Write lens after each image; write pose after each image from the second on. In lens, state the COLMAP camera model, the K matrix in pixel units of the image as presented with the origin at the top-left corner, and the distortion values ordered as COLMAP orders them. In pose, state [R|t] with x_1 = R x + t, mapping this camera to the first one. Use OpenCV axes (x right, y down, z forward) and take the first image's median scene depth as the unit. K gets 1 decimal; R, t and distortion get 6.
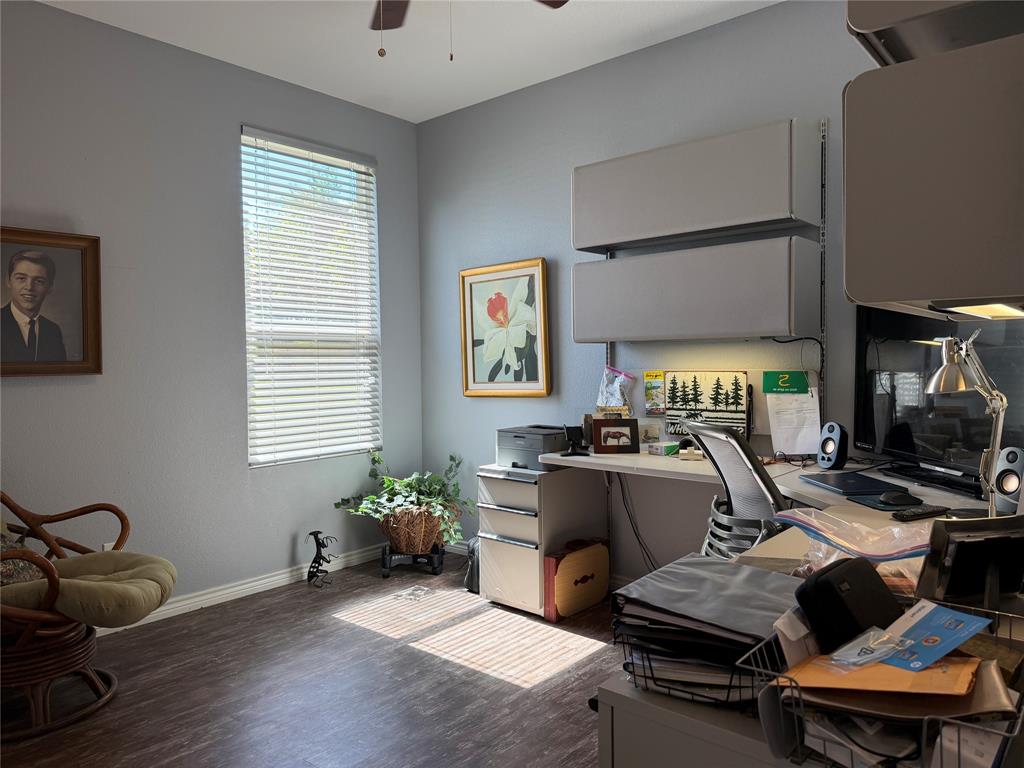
lens RADIAL K [[720.9, 0, 512.0], [0, 720.9, 384.0], [0, 0, 1]] dist [0.055444, -0.082192]
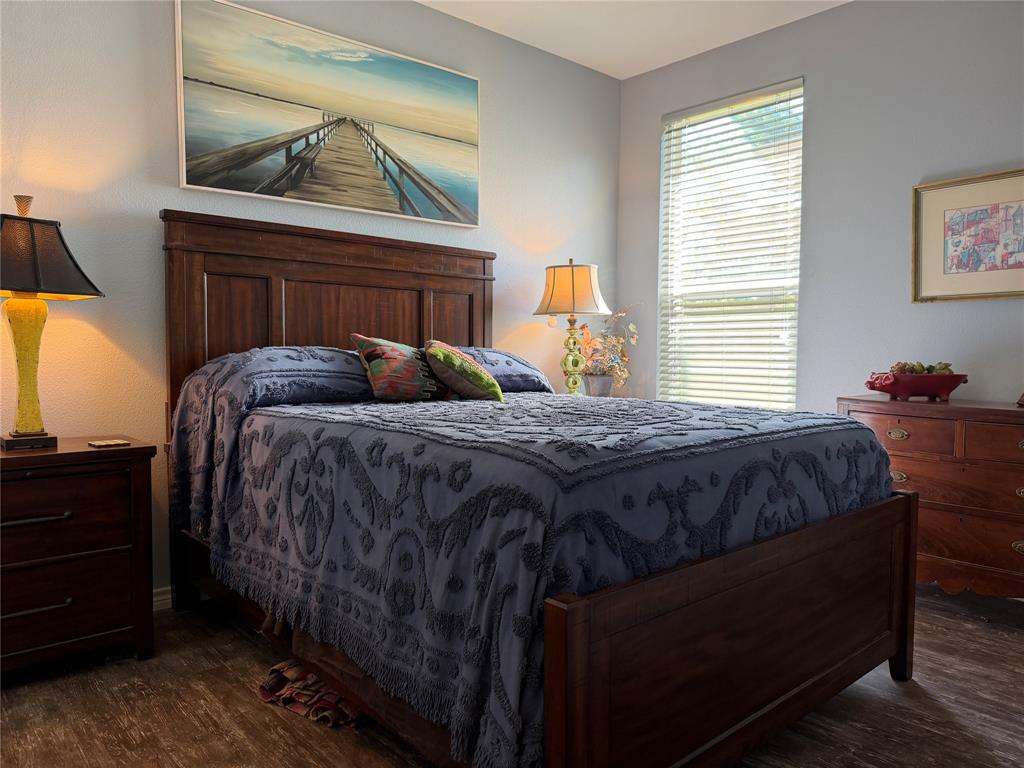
lens RADIAL K [[720.9, 0, 512.0], [0, 720.9, 384.0], [0, 0, 1]] dist [0.055444, -0.082192]
pose [[-0.147507, 0.059597, -0.987264, 0.837113], [-0.034905, 0.997247, 0.065415, 0.003342], [0.988445, 0.044110, -0.145021, 0.942368]]
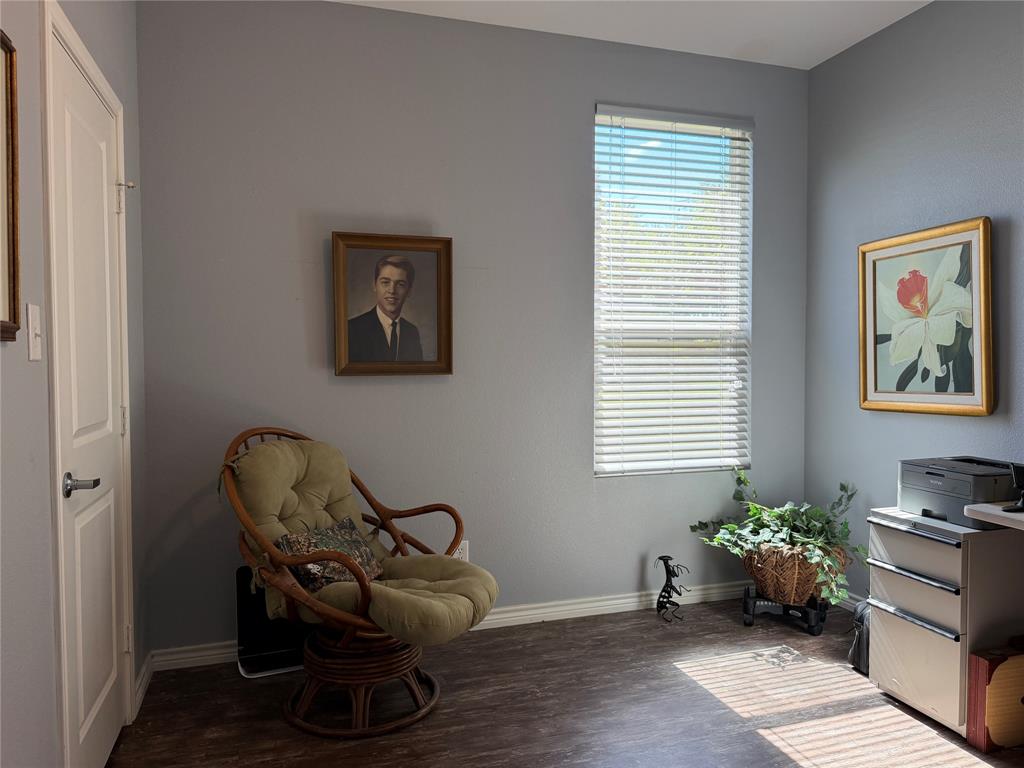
lens RADIAL K [[720.9, 0, 512.0], [0, 720.9, 384.0], [0, 0, 1]] dist [0.055444, -0.082192]
pose [[0.849854, 0.024966, -0.526427, 0.027394], [-0.021584, 0.999688, 0.012565, -0.012336], [0.526576, 0.000684, 0.850128, 0.164743]]
